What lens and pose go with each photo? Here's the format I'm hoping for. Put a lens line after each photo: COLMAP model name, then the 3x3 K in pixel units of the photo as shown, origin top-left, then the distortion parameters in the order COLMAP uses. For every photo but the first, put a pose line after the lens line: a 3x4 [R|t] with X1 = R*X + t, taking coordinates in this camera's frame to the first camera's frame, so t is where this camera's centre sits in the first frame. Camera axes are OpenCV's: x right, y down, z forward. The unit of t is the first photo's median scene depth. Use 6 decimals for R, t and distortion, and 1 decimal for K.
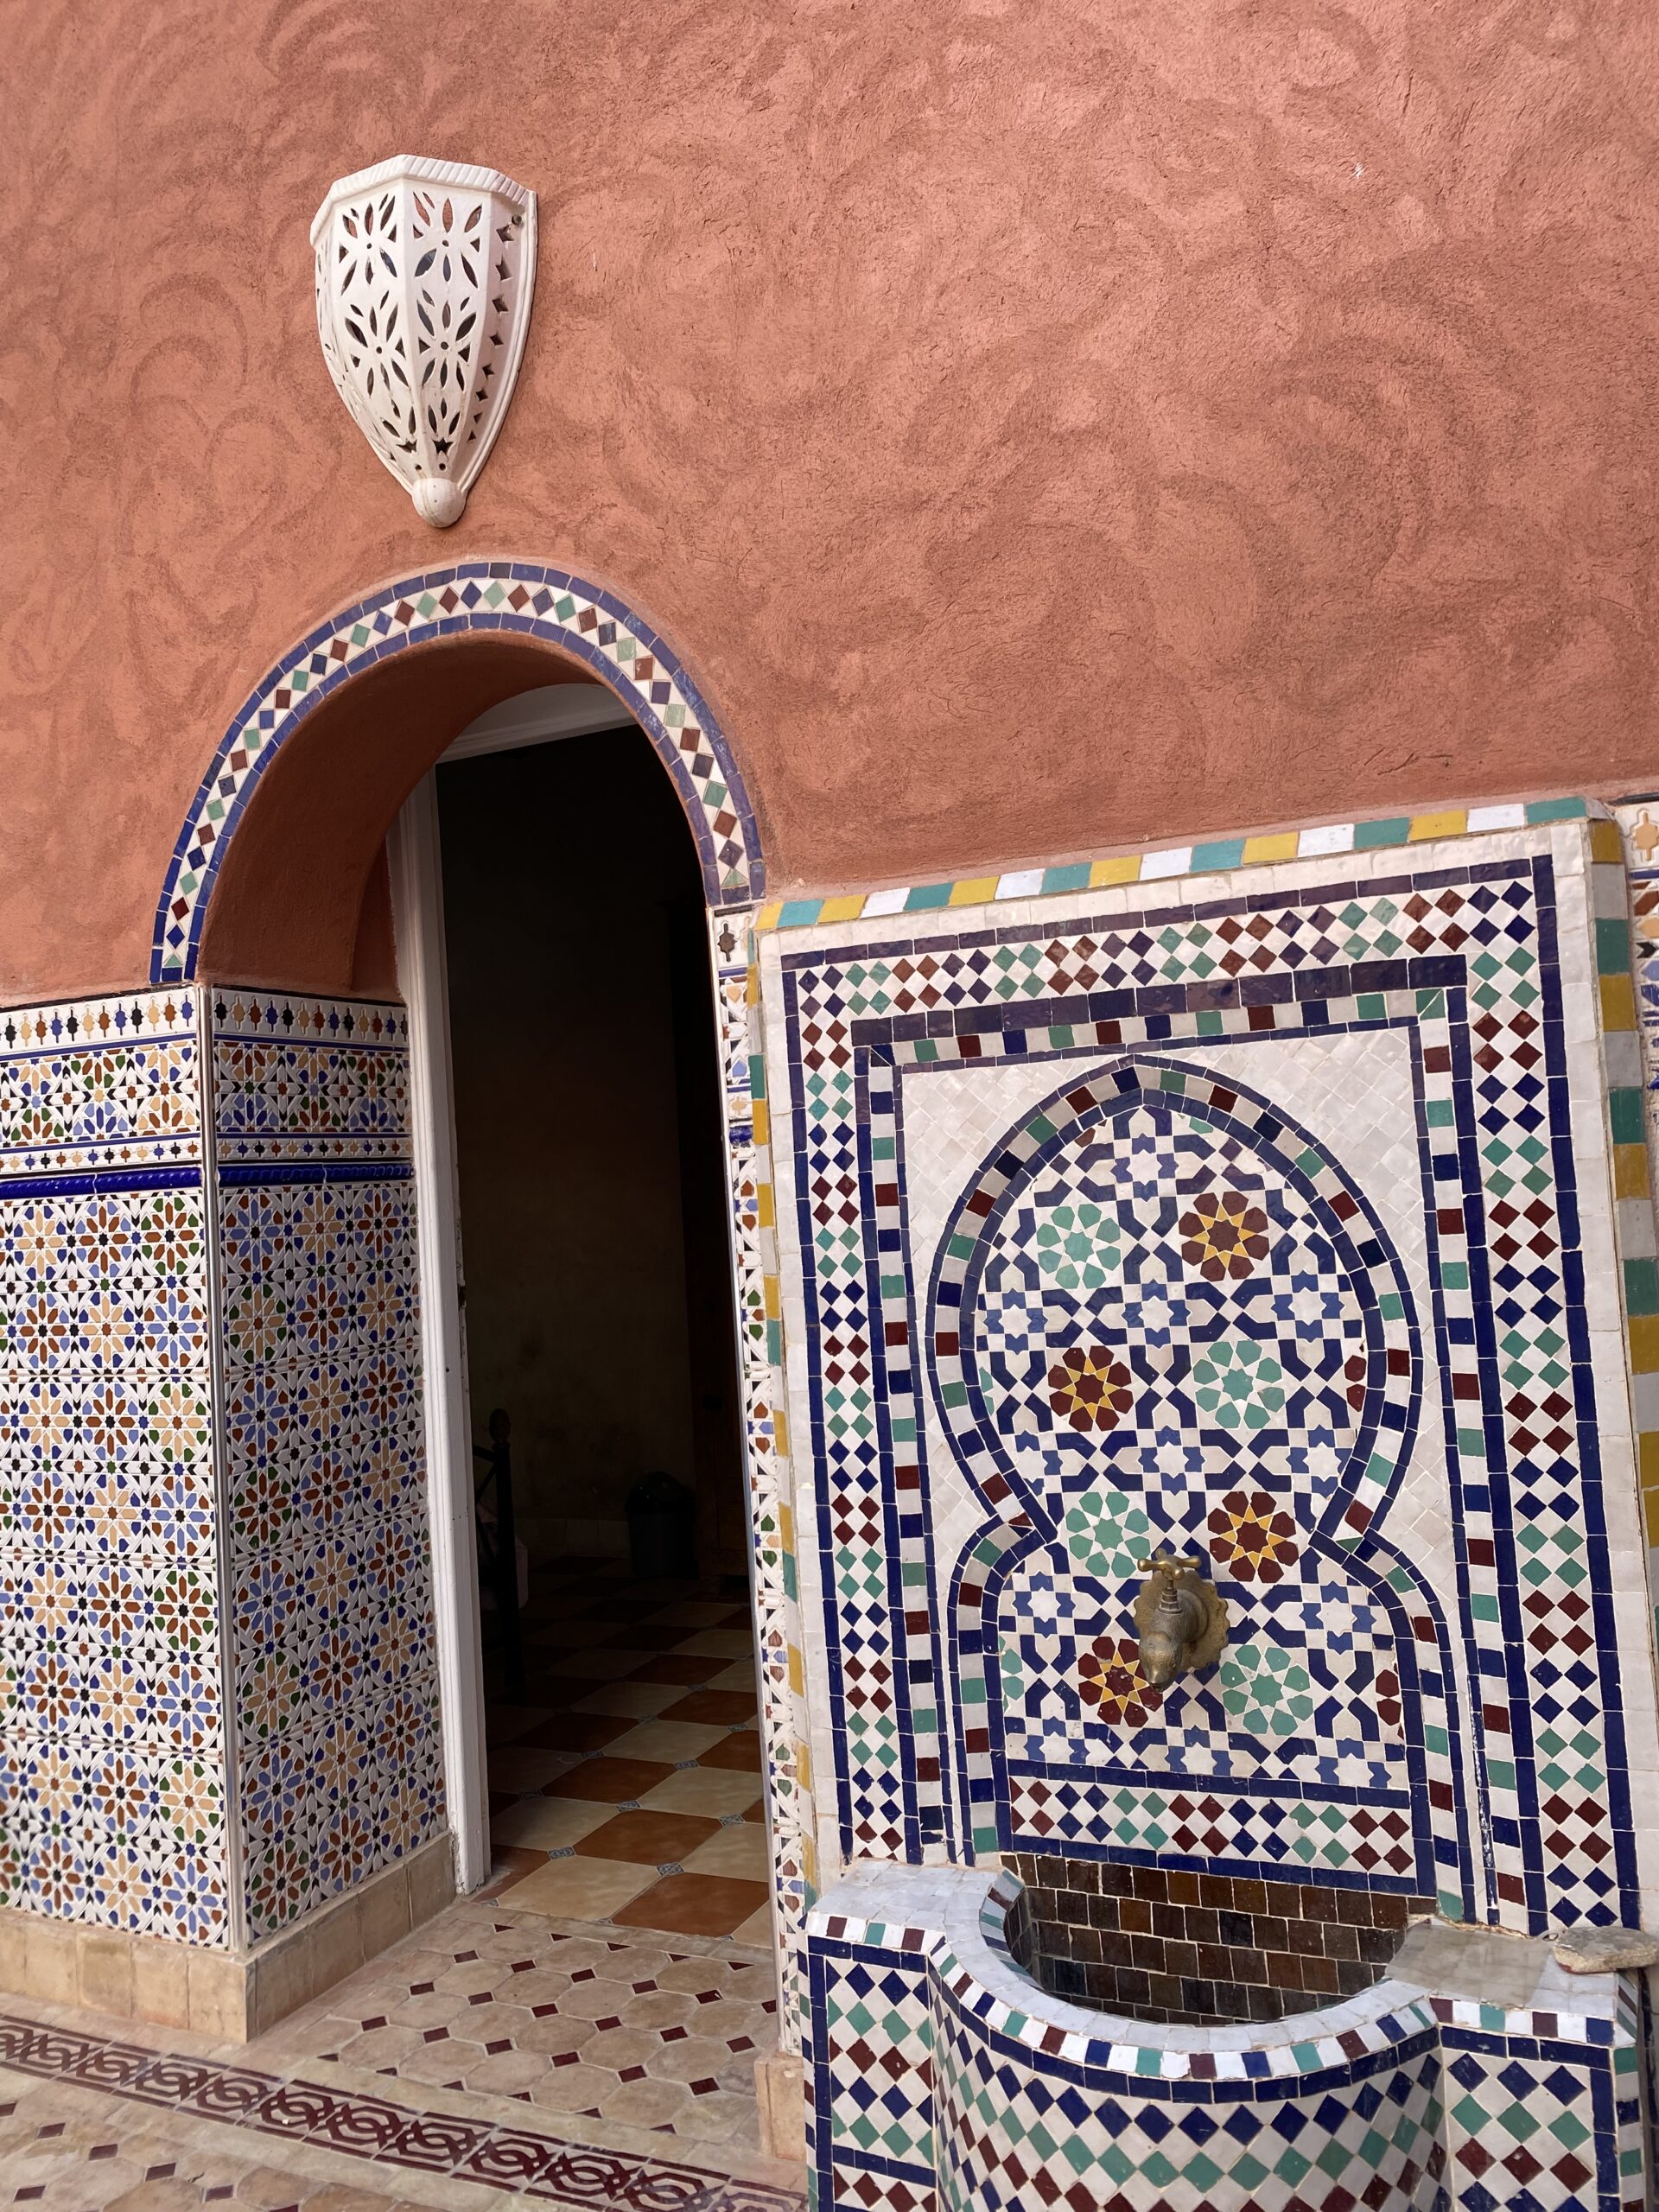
lens RADIAL K [[1642.6, 0, 829.5], [0, 1642.6, 1106.0], [0, 0, 1]] dist [0.117460, -0.357865]
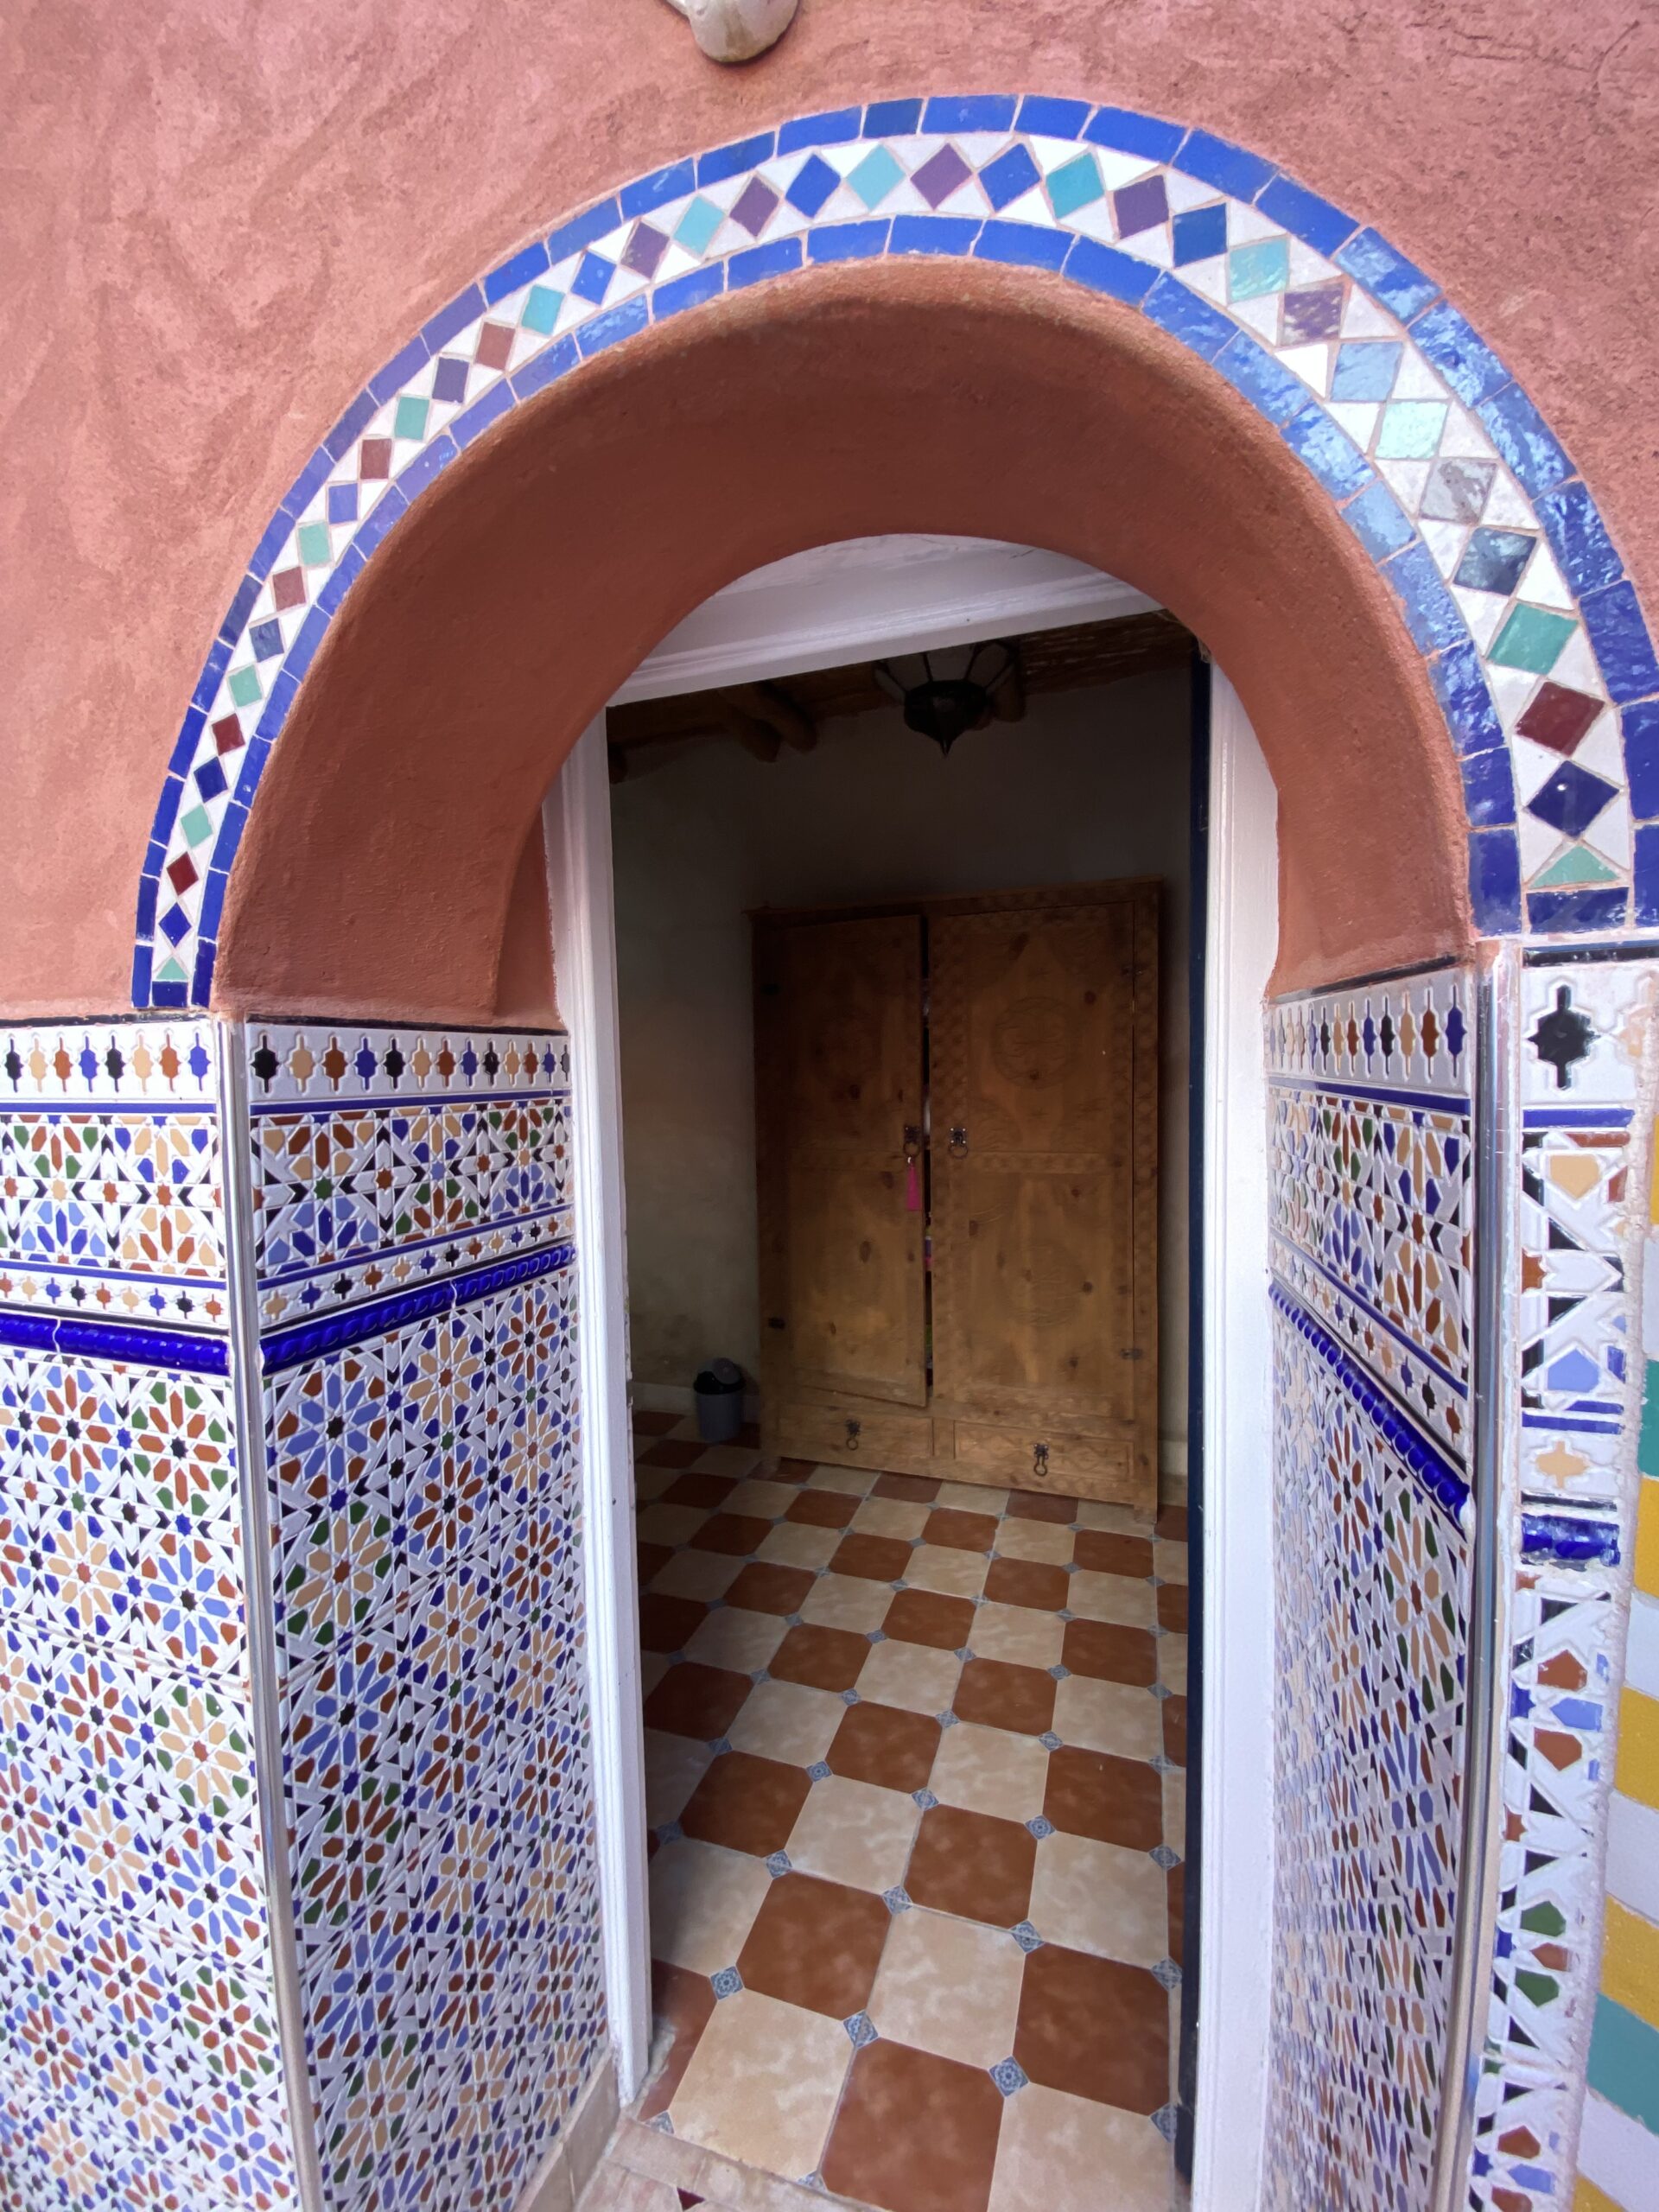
lens RADIAL K [[891.0, 0, 830.2], [0, 891.0, 1114.1], [0, 0, 1]] dist [0.016326, -0.020397]
pose [[0.993580, 0.035545, 0.107402, -0.208715], [-0.046109, 0.994163, 0.097544, -0.078793], [-0.103308, -0.101870, 0.989419, 0.678866]]
